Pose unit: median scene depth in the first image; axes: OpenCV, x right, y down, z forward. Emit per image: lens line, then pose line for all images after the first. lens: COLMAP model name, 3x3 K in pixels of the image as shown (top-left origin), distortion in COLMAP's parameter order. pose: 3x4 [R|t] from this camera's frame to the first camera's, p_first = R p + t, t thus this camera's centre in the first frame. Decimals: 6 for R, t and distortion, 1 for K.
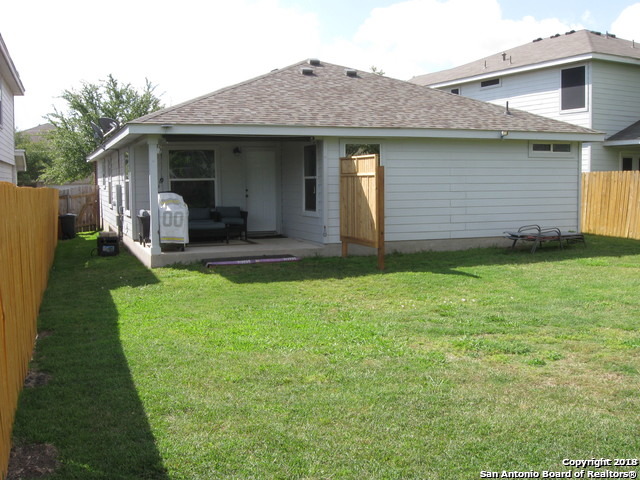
lens RADIAL K [[745.5, 0, 320.0], [0, 745.5, 240.0], [0, 0, 1]] dist [-0.156100, 0.006630]
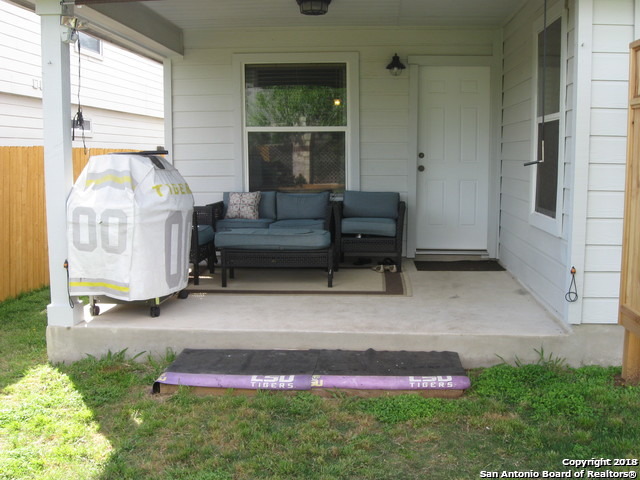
lens RADIAL K [[745.5, 0, 320.0], [0, 745.5, 240.0], [0, 0, 1]] dist [-0.156100, 0.006630]
pose [[0.911676, 0.054125, -0.407329, 0.033799], [-0.039320, 0.998229, 0.044637, -0.040114], [0.409024, -0.024678, 0.912190, 0.677911]]
